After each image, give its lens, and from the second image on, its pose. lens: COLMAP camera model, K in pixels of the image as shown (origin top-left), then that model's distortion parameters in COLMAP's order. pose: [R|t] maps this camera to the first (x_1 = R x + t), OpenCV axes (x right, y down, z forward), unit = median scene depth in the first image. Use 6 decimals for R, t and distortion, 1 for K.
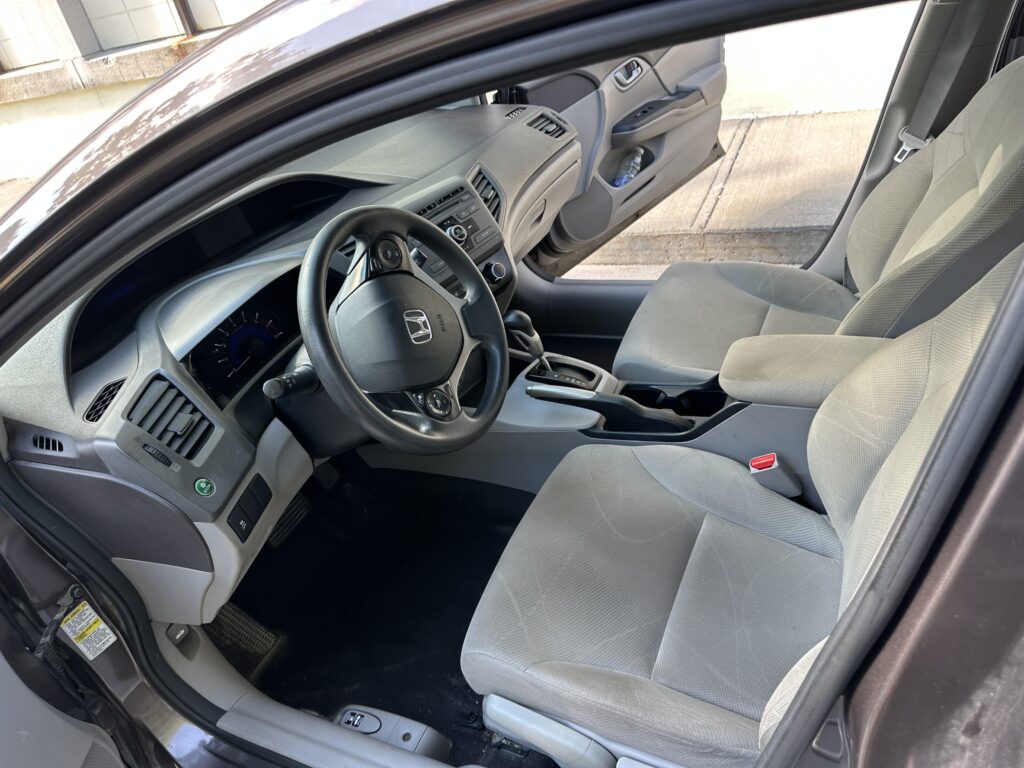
lens RADIAL K [[709.8, 0, 512.0], [0, 709.8, 384.0], [0, 0, 1]] dist [0.061511, -0.001764]
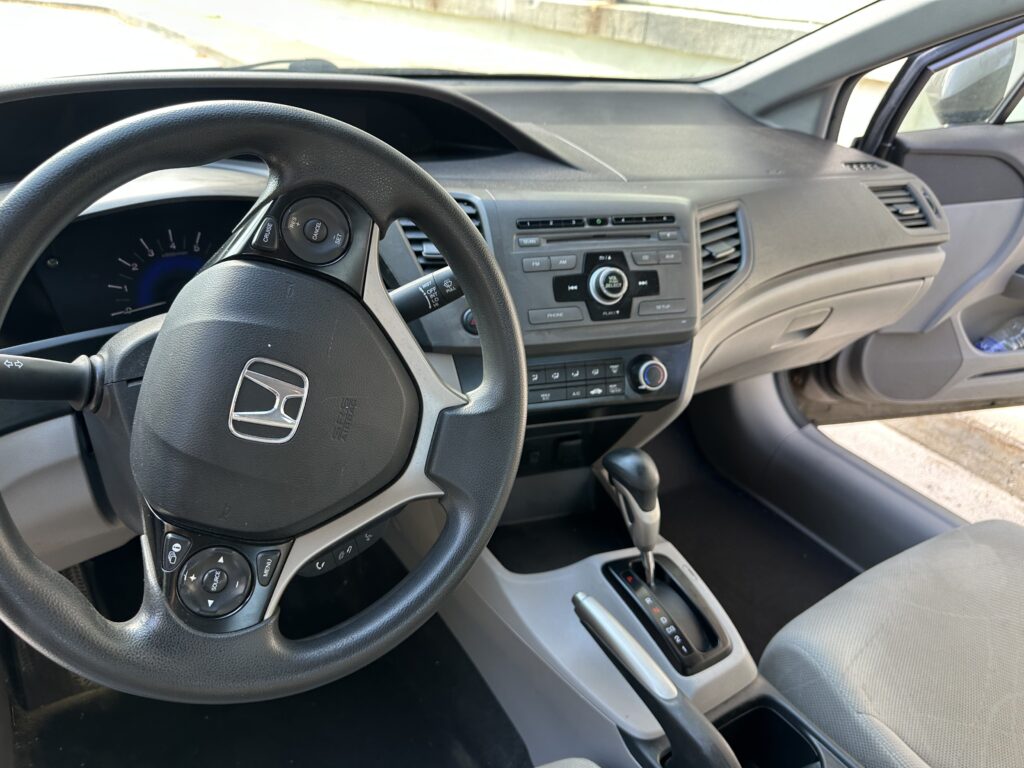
lens RADIAL K [[730.9, 0, 510.1], [0, 730.9, 373.5], [0, 0, 1]] dist [0.073417, -0.120835]
pose [[0.799563, 0.485838, -0.353072, 0.073682], [-0.504243, 0.862400, 0.044785, -0.104171], [0.326248, 0.142226, 0.934524, 0.345564]]
